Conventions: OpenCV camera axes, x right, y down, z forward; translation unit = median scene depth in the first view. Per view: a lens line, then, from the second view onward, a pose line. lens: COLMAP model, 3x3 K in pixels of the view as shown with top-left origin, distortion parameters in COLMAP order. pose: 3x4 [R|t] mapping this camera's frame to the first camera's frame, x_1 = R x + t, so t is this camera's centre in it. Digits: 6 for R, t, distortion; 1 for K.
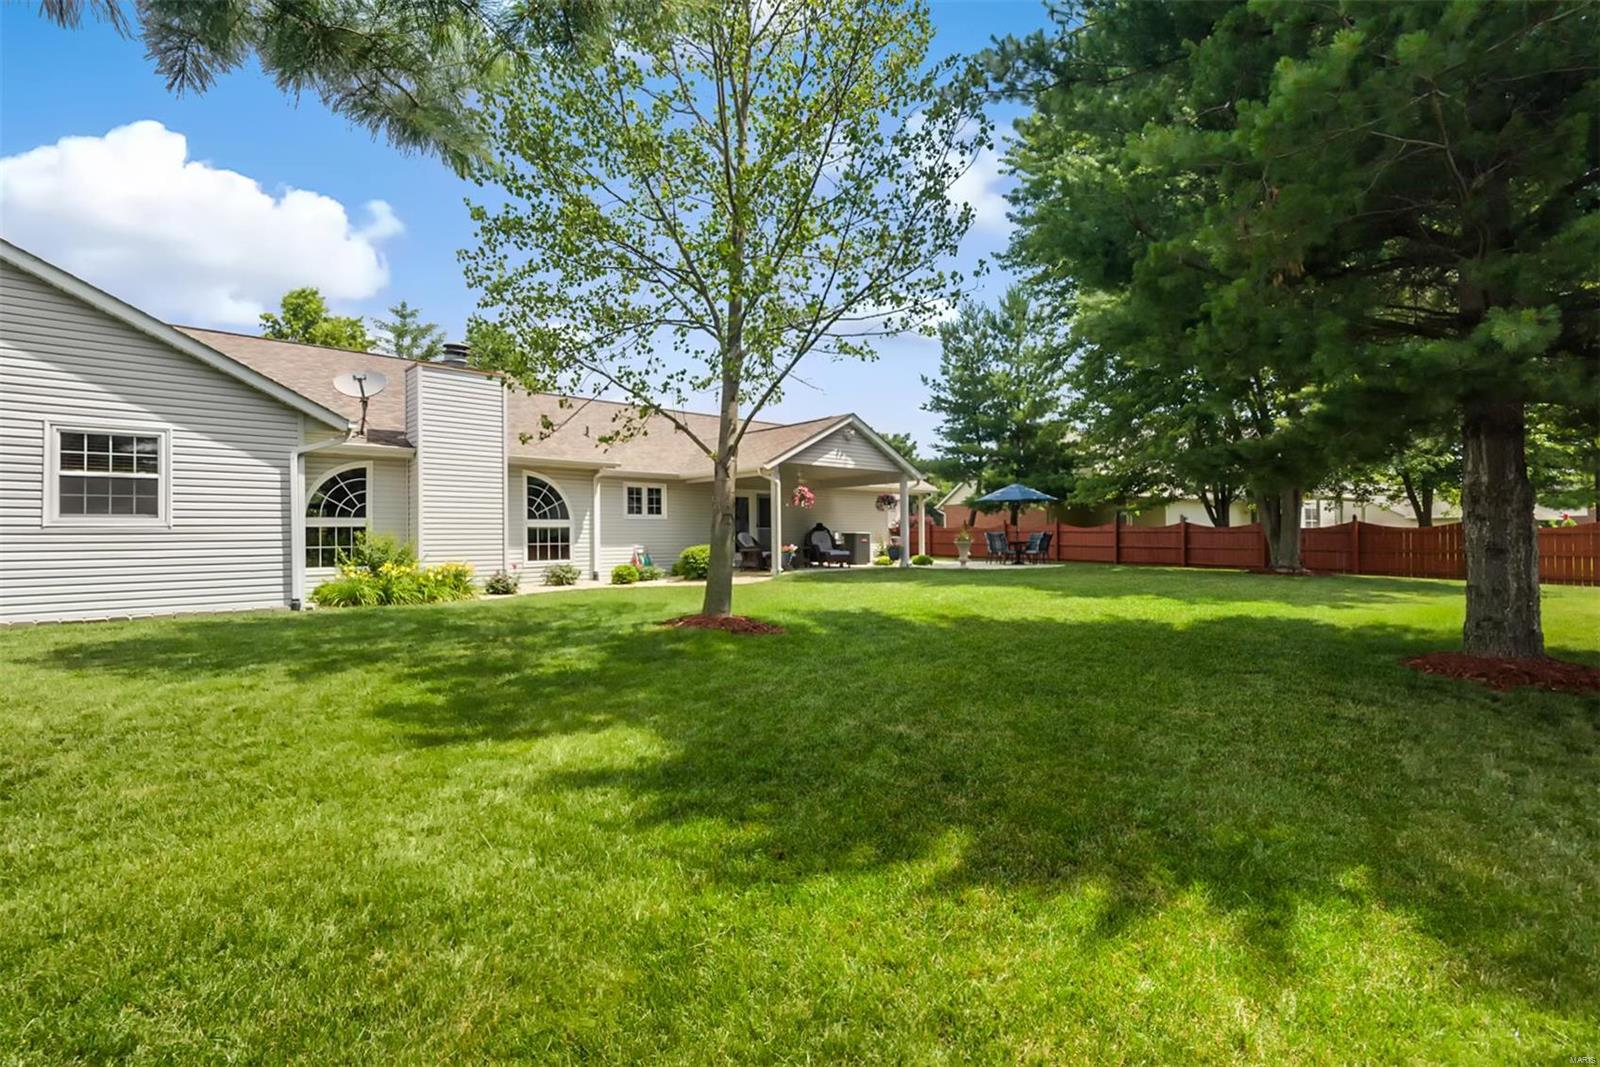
lens RADIAL K [[874.4, 0, 800.0], [0, 874.4, 533.5], [0, 0, 1]] dist [0.024419, 0.000115]
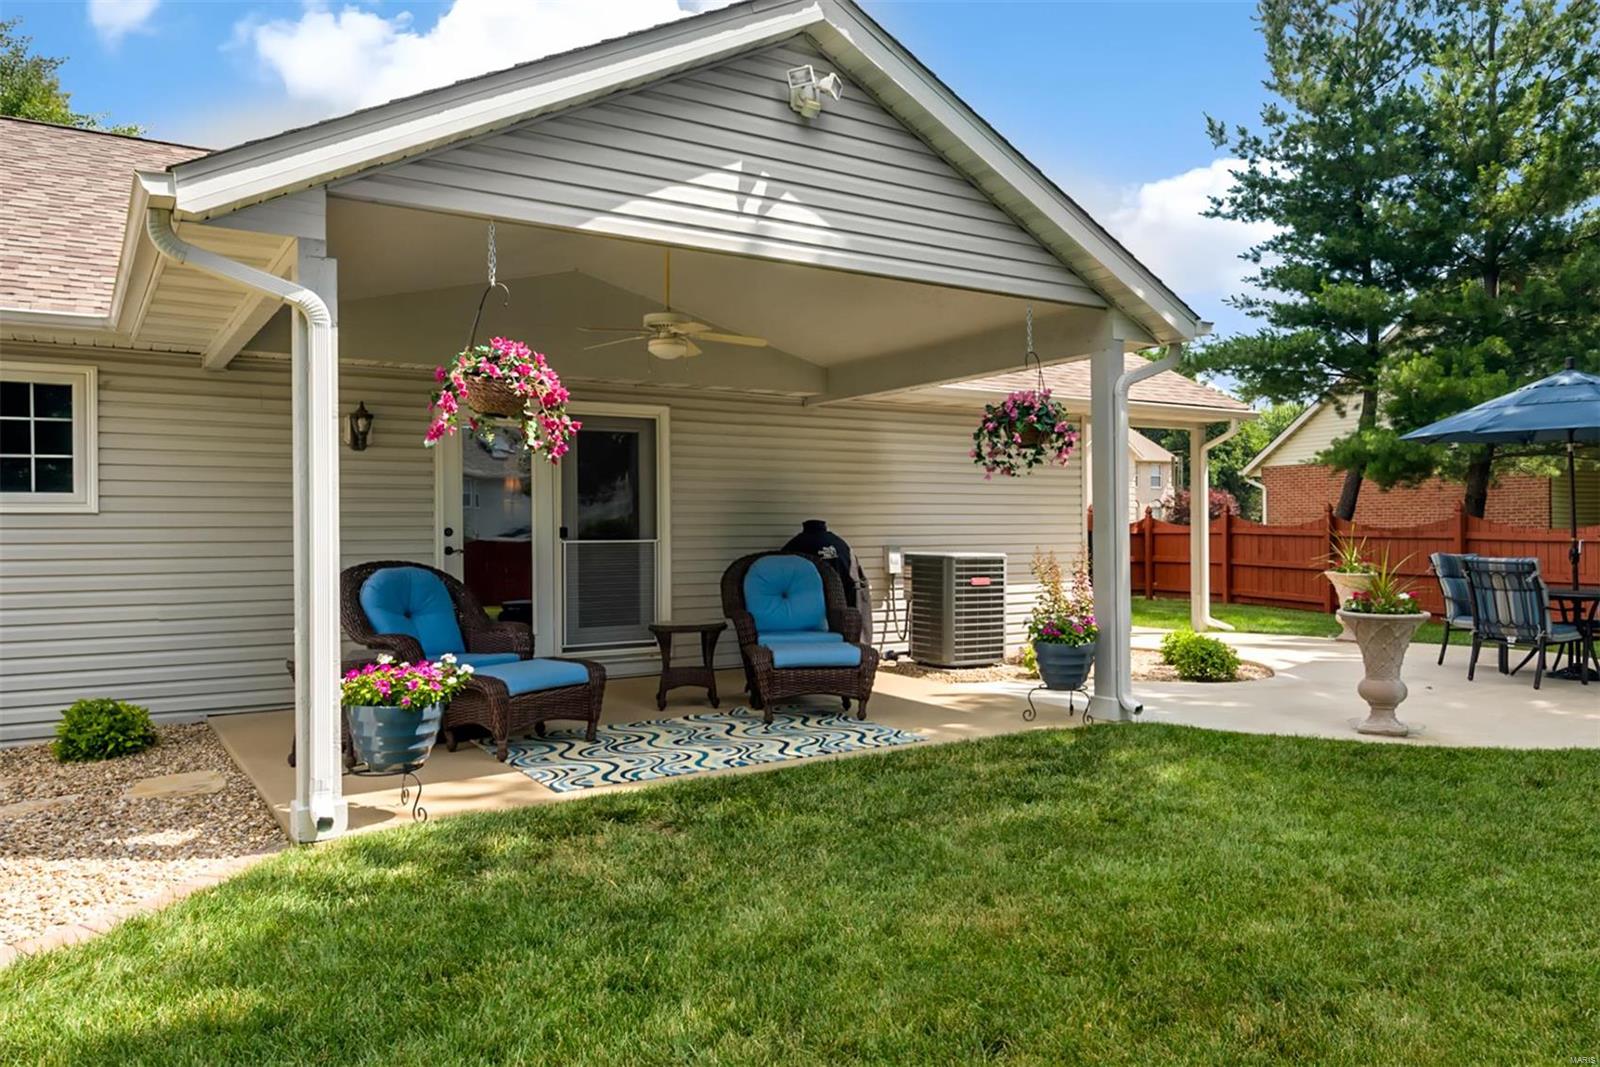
lens RADIAL K [[1127.6, 0, 800.0], [0, 1127.6, 533.5], [0, 0, 1]] dist [0.001645, -0.000471]
pose [[0.977216, 0.007756, -0.212104, 0.092016], [-0.003576, 0.999792, 0.020085, -0.014347], [0.212216, -0.018869, 0.977041, 0.622014]]
